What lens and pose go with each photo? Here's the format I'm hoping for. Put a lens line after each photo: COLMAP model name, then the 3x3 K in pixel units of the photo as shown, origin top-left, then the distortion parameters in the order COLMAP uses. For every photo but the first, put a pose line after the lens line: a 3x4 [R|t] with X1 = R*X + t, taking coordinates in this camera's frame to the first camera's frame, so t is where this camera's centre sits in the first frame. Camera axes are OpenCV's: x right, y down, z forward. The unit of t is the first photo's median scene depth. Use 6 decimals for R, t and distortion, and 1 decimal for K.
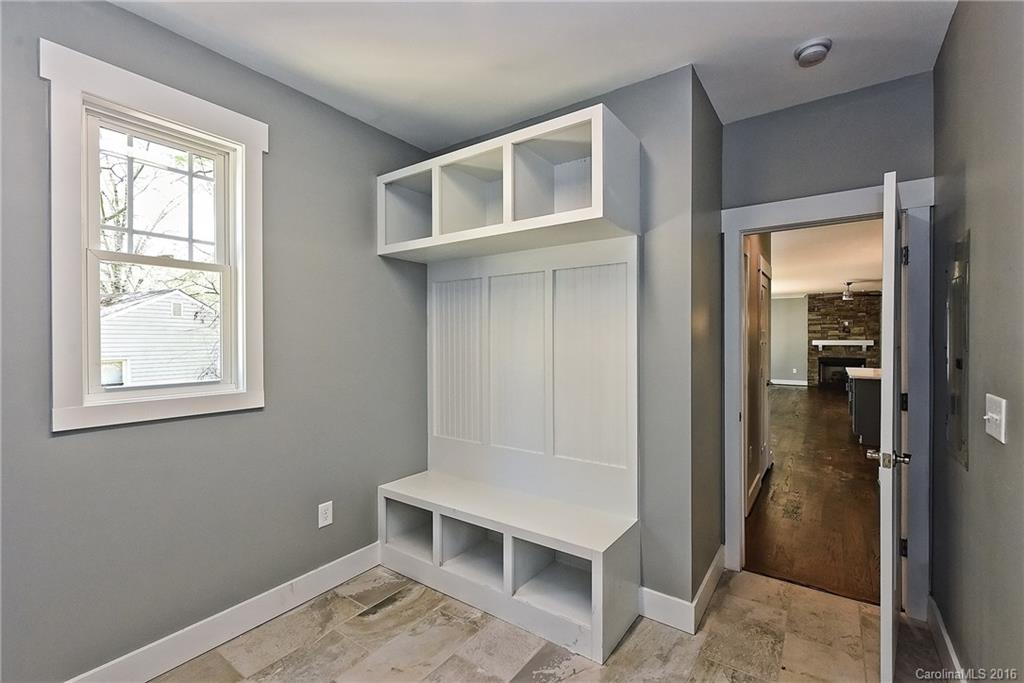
lens RADIAL K [[449.6, 0, 506.6], [0, 449.6, 346.1], [0, 0, 1]] dist [0.005278, -0.004440]
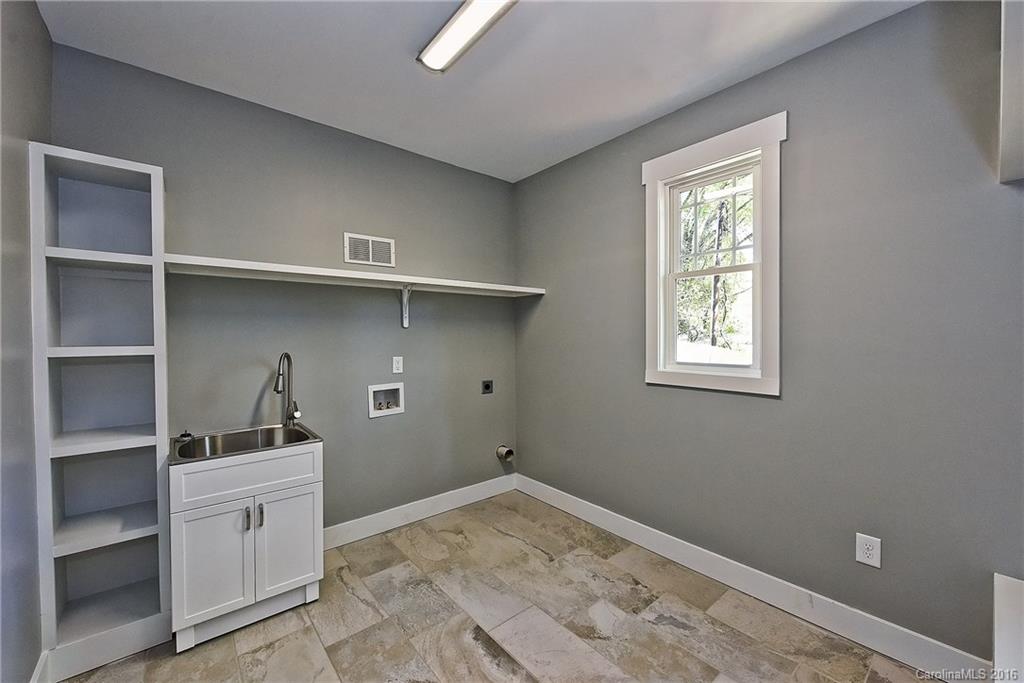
lens RADIAL K [[397.5, 0, 509.5], [0, 397.5, 339.9], [0, 0, 1]] dist [0.002566, 0.000077]
pose [[-0.242689, 0.015579, -0.969979, 0.499495], [-0.003475, 0.999851, 0.016928, -0.002723], [0.970098, 0.007479, -0.242599, 0.664511]]
